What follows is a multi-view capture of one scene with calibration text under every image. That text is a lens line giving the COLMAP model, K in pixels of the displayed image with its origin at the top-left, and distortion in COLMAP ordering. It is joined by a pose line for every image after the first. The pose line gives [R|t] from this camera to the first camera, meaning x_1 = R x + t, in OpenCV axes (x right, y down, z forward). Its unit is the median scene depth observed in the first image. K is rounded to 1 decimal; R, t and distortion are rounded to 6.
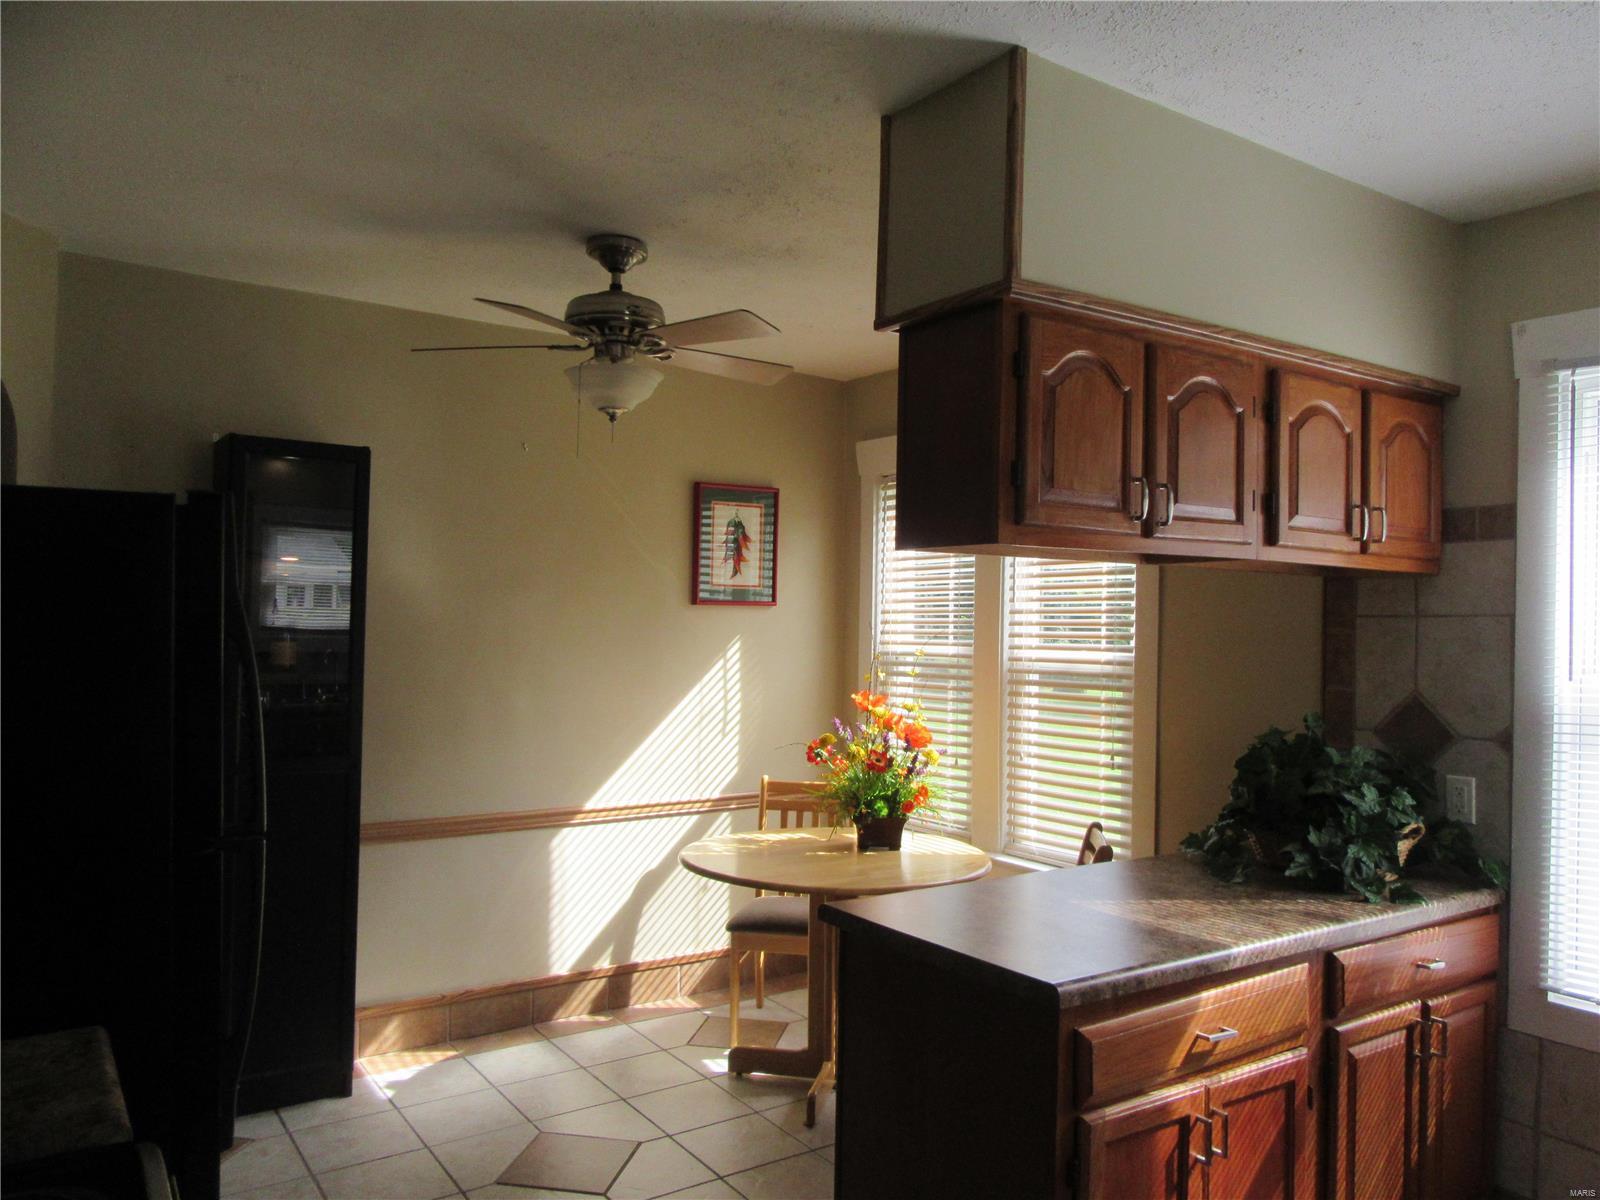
lens RADIAL K [[1194.3, 0, 801.0], [0, 1194.3, 607.8], [0, 0, 1]] dist [-0.008432, 0.021522]
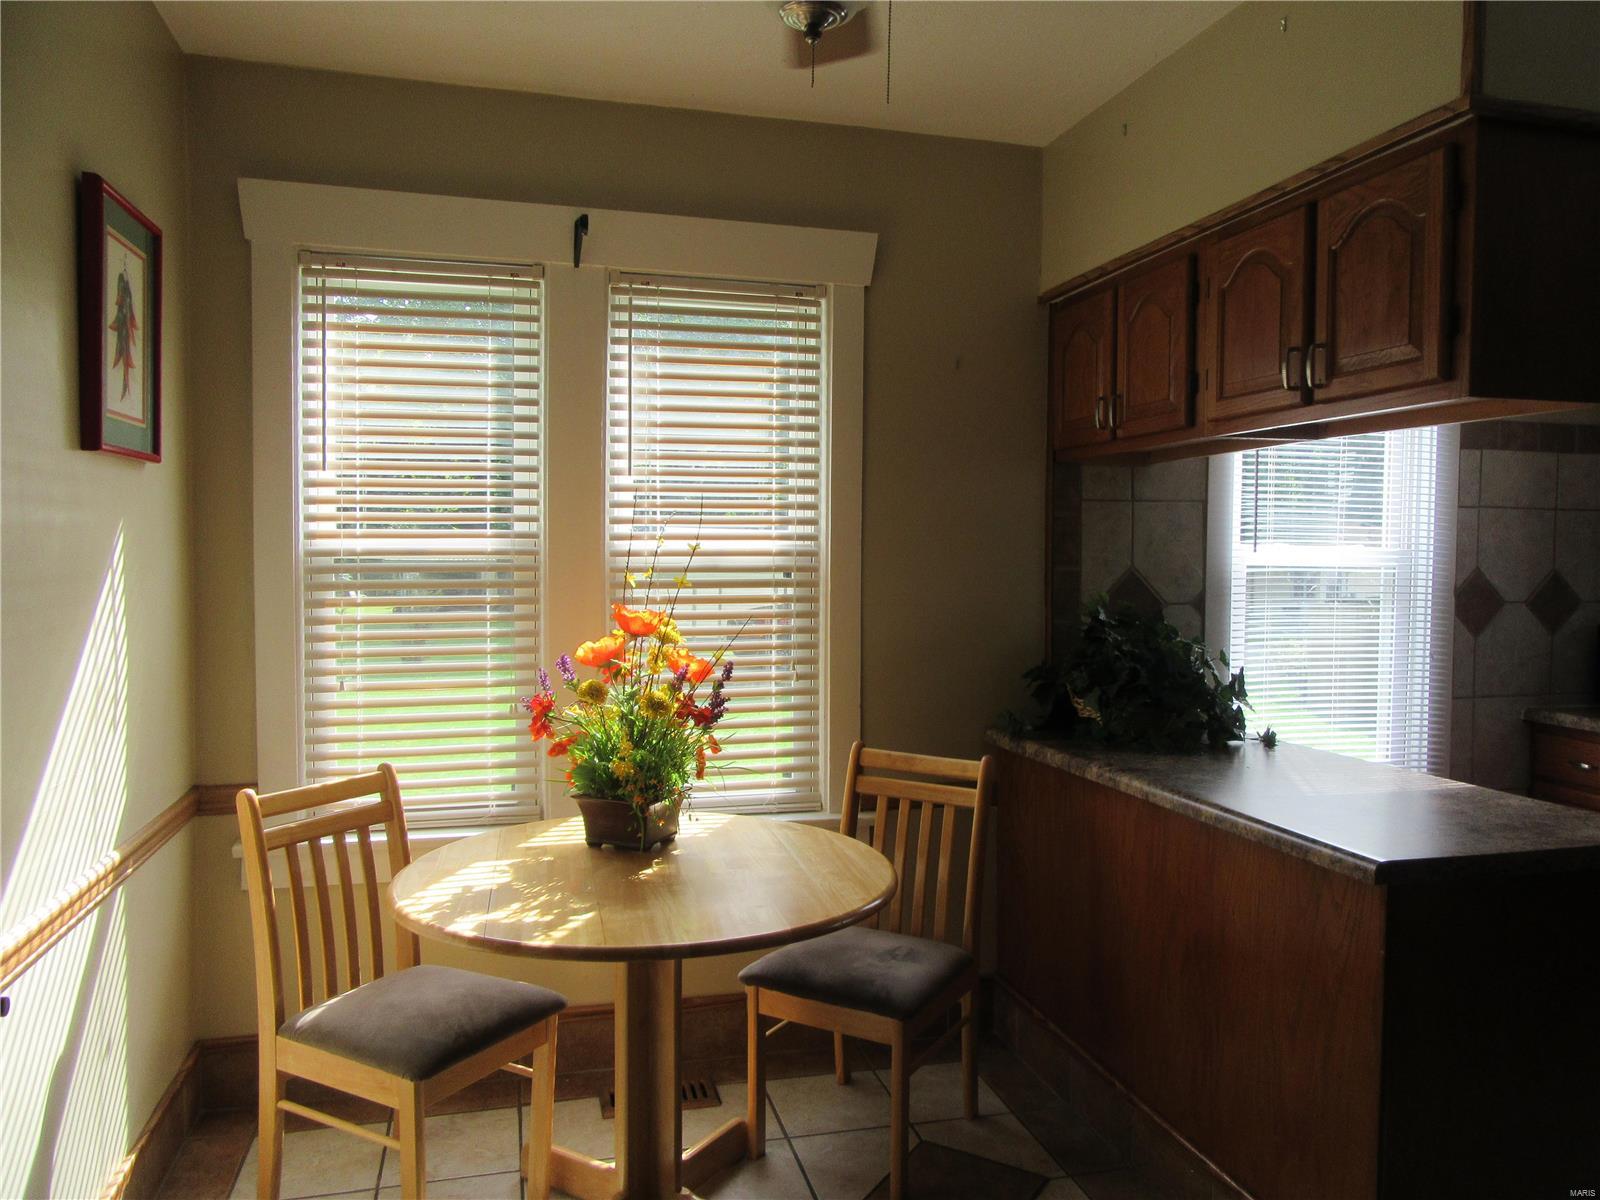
lens RADIAL K [[1194.3, 0, 798.4], [0, 1194.3, 602.4], [0, 0, 1]] dist [-0.008432, 0.021522]
pose [[0.336645, -0.054603, 0.940047, -0.632731], [-0.011339, 0.998010, 0.062031, 0.035068], [-0.941564, -0.031542, 0.335355, 0.880170]]
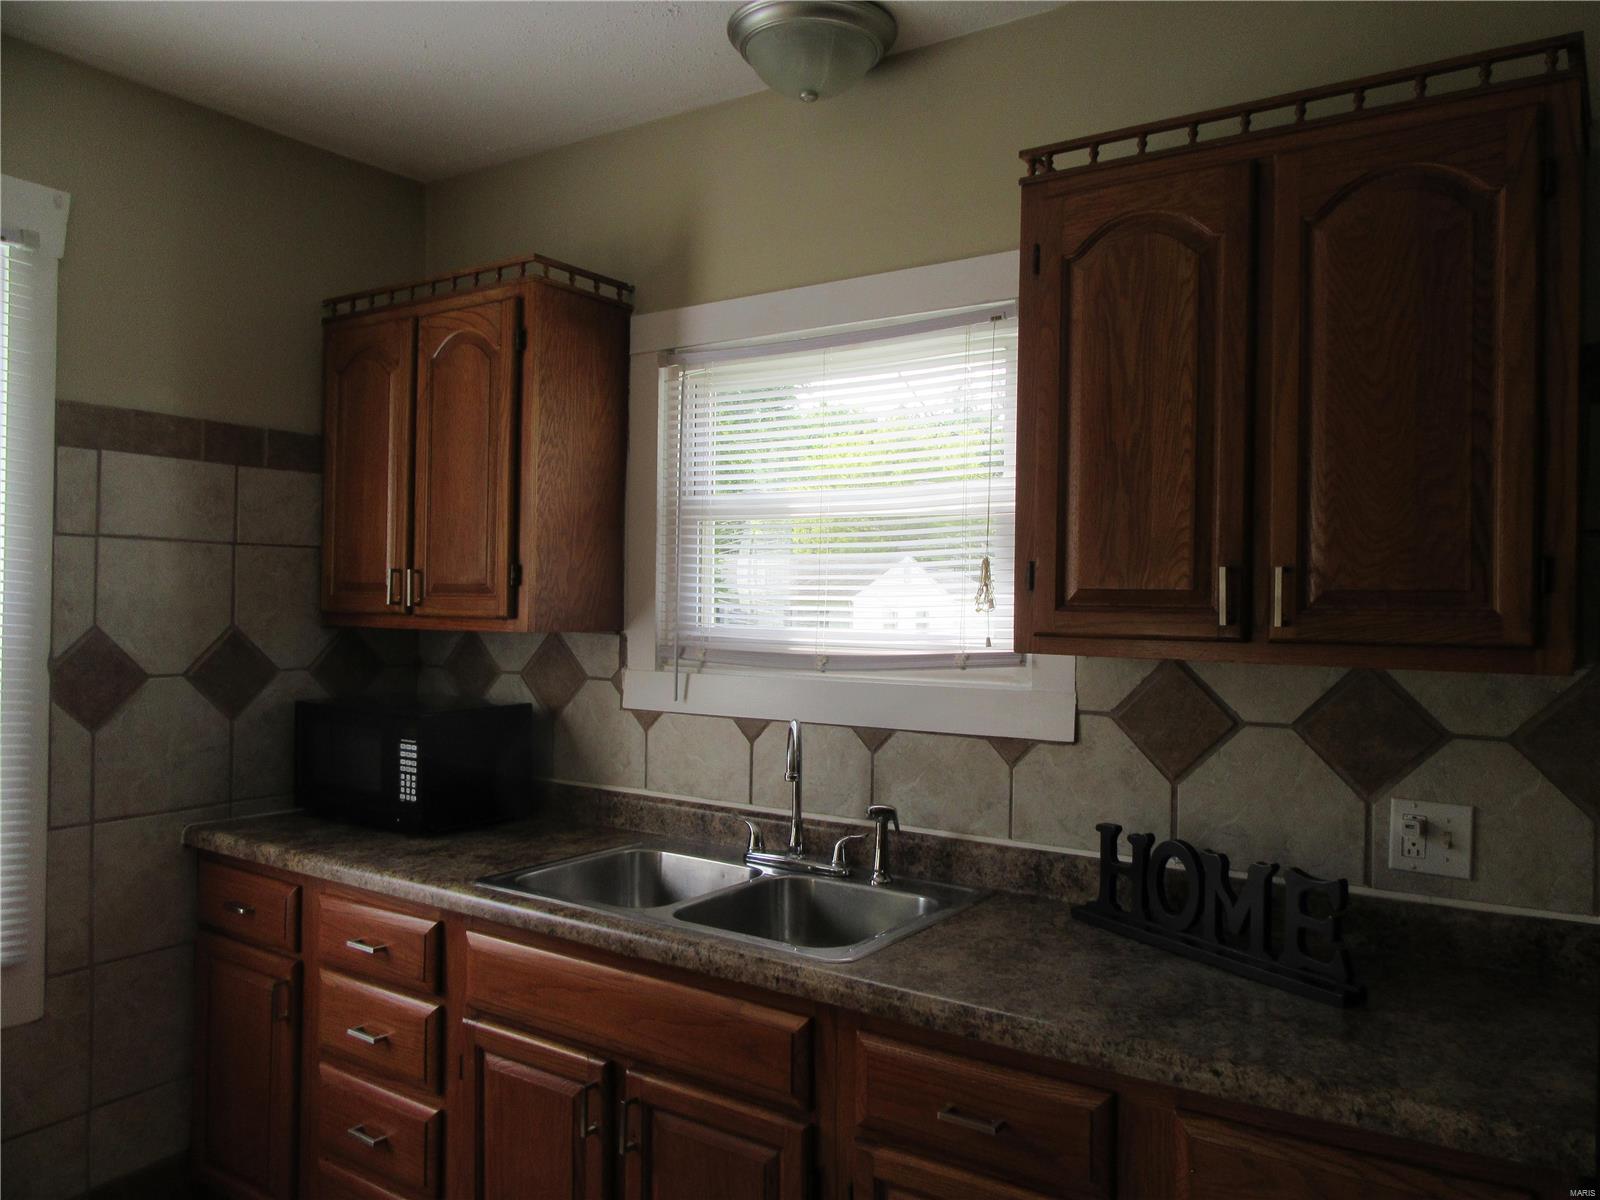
lens RADIAL K [[1194.3, 0, 793.7], [0, 1194.3, 605.3], [0, 0, 1]] dist [-0.008432, 0.021522]
pose [[-0.362090, -0.027851, 0.931727, -0.200790], [-0.030366, 0.999375, 0.018072, 0.023996], [-0.931648, -0.021749, -0.362710, 0.505592]]
